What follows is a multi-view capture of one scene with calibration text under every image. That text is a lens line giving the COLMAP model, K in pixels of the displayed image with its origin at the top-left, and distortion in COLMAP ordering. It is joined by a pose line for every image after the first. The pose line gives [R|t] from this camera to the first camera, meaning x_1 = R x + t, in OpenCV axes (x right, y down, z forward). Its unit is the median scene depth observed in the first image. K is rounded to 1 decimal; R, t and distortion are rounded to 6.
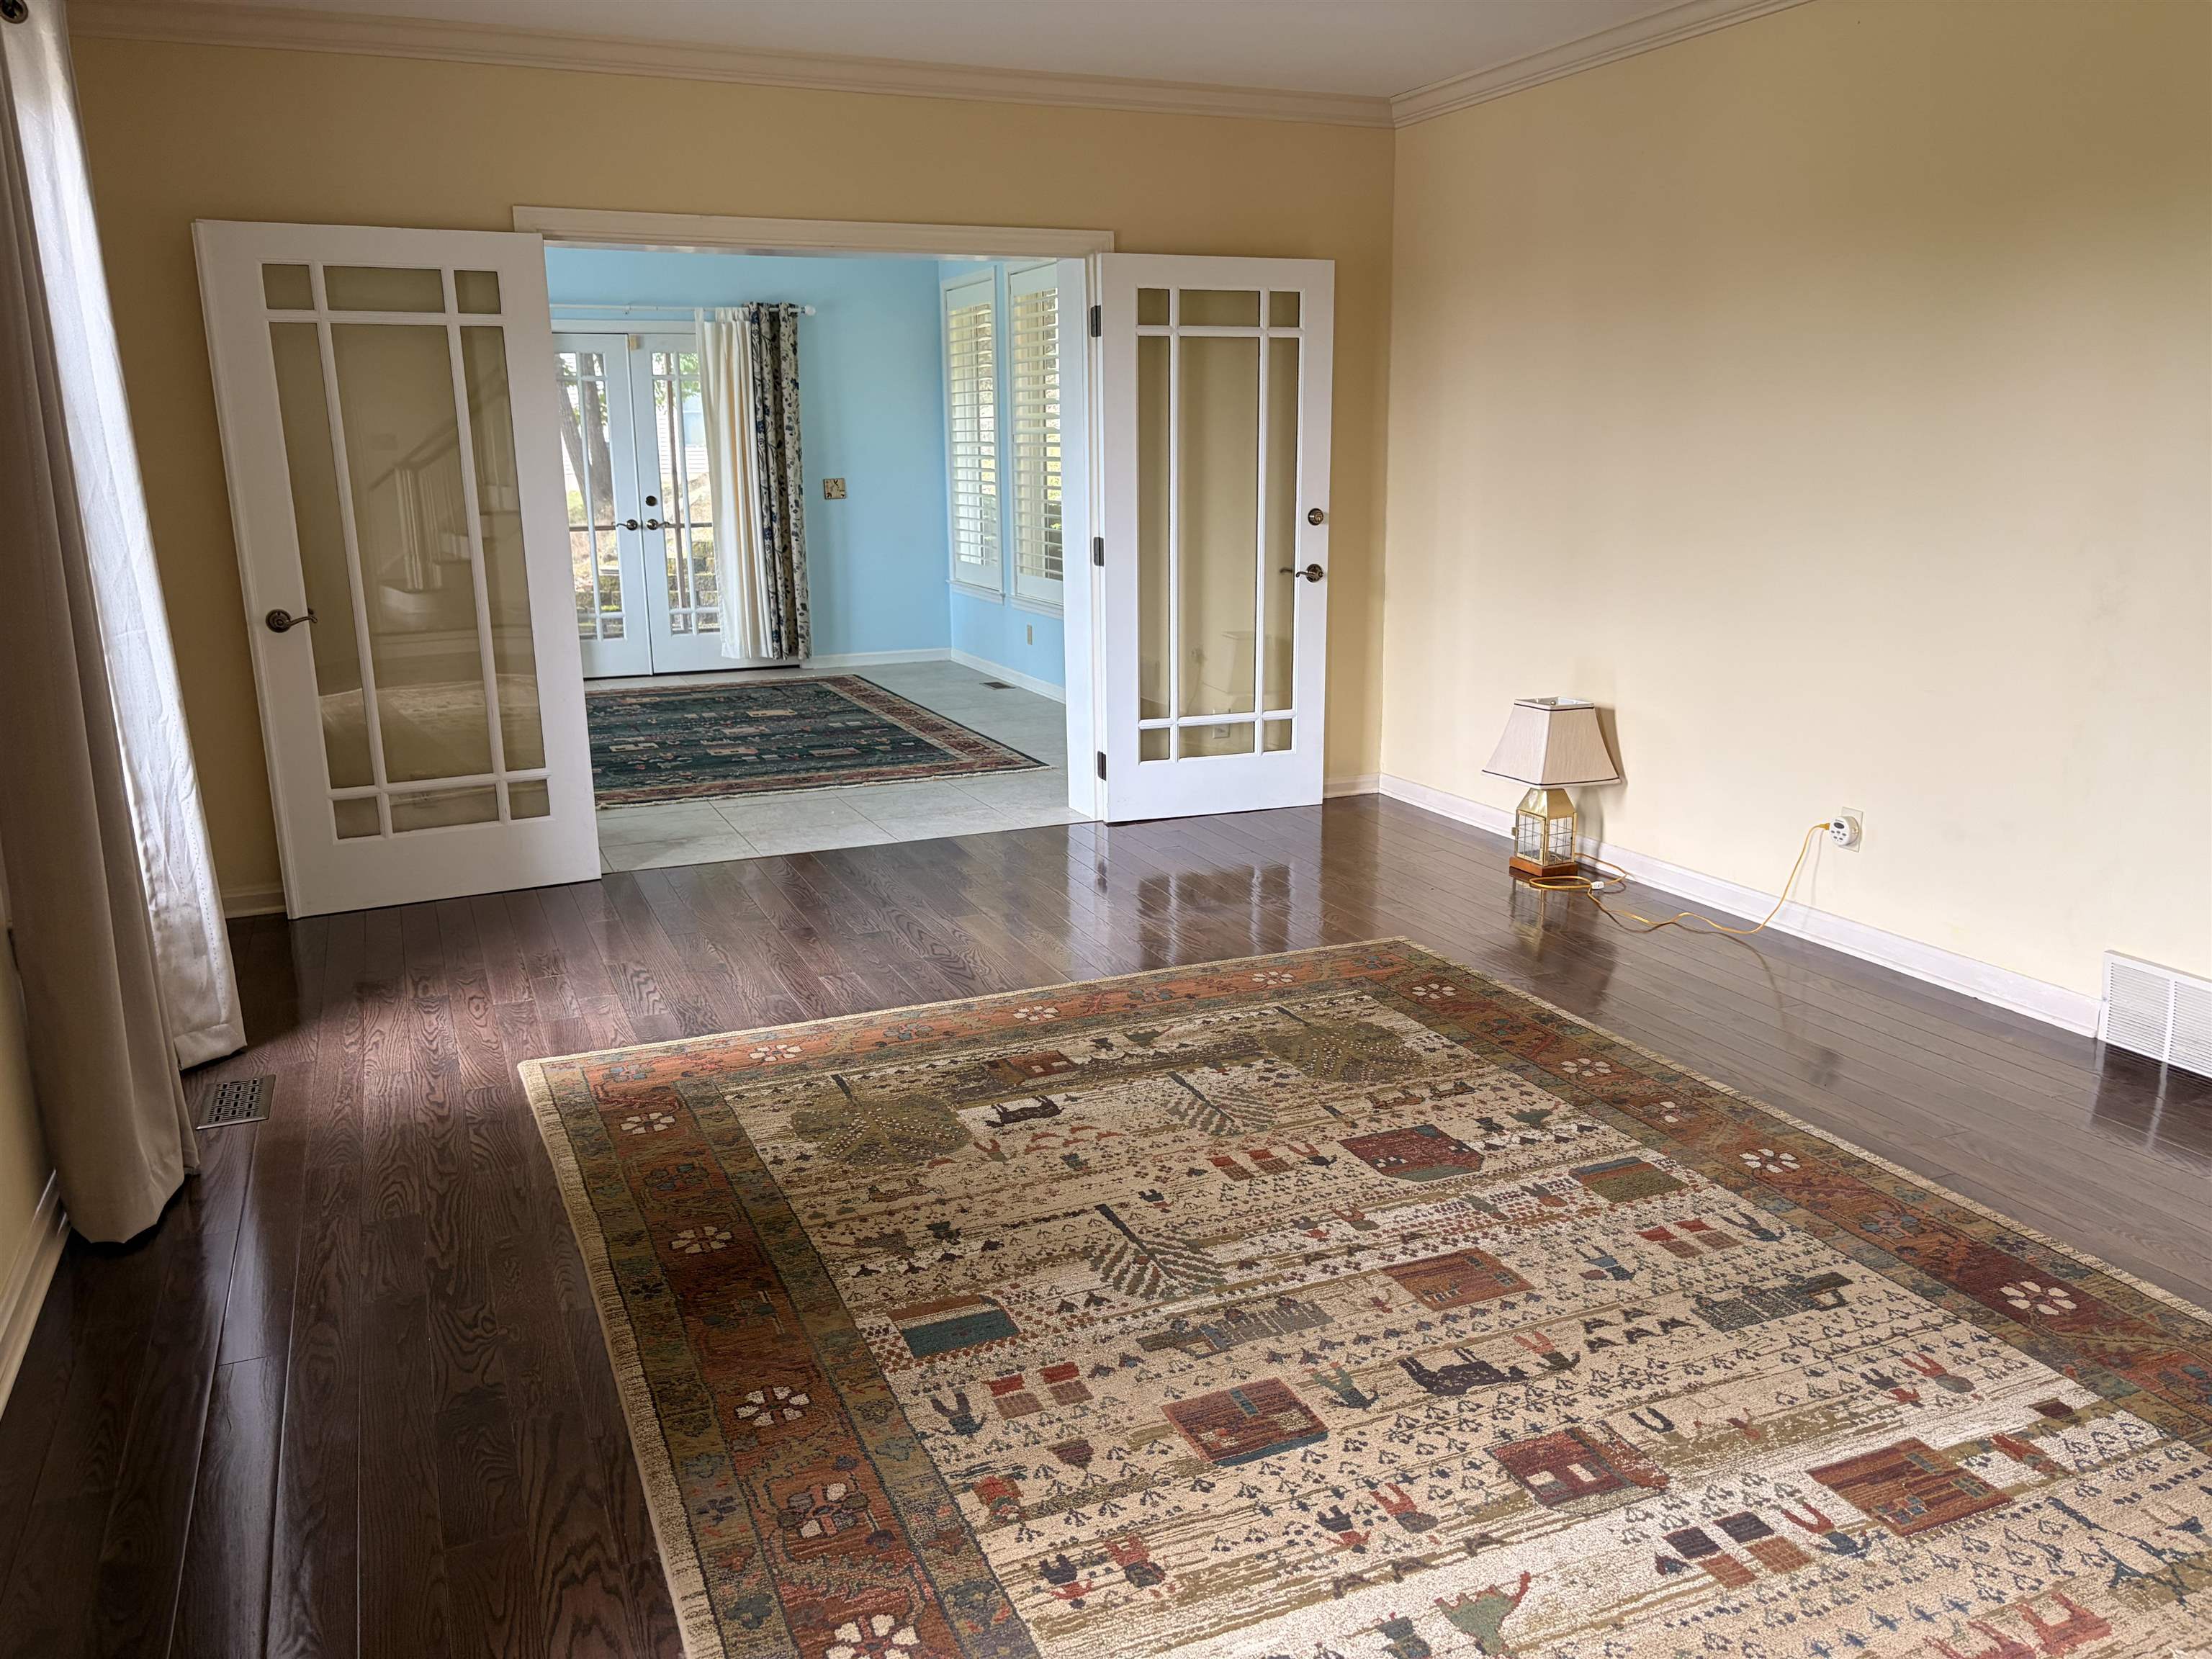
lens RADIAL K [[1675.9, 0, 1107.3], [0, 1675.9, 837.7], [0, 0, 1]] dist [0.011516, -0.001703]
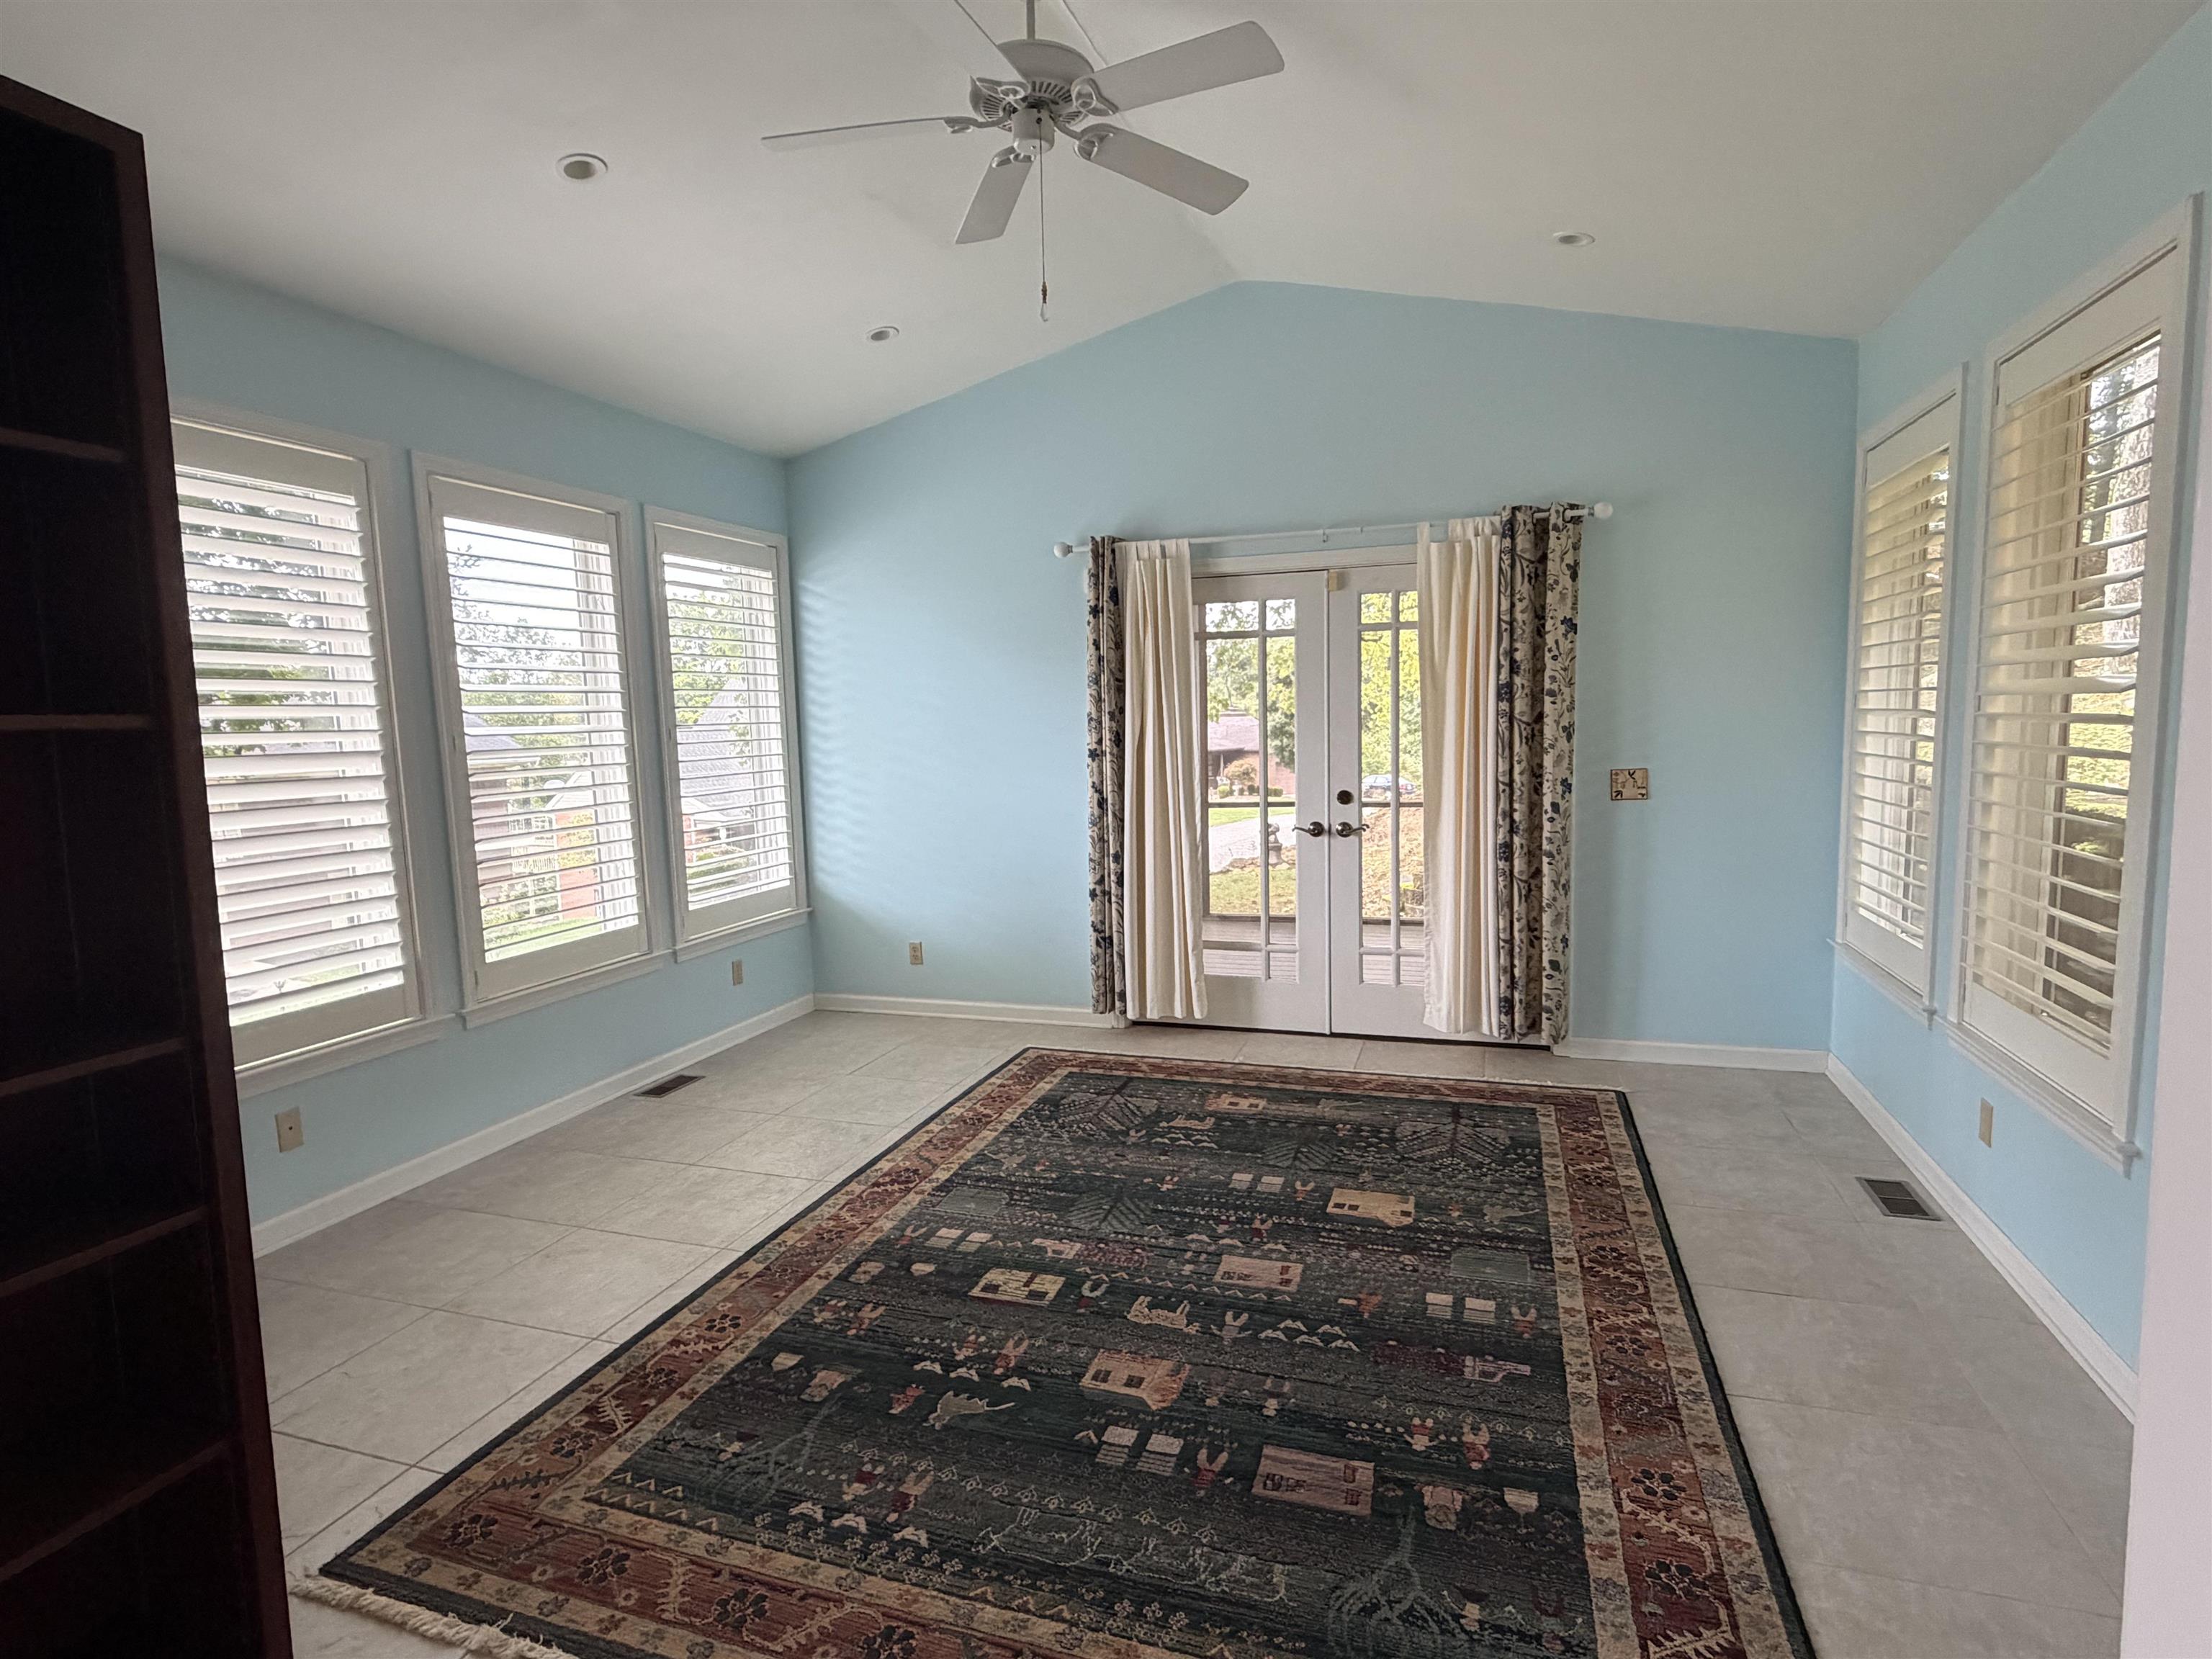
lens RADIAL K [[1149.3, 0, 1096.8], [0, 1149.3, 842.1], [0, 0, 1]] dist [-0.003696, 0.000844]
pose [[0.740980, 0.064001, -0.668470, -0.020912], [-0.139169, 0.988472, -0.059627, -0.137364], [0.656948, 0.137213, 0.741345, 0.567613]]
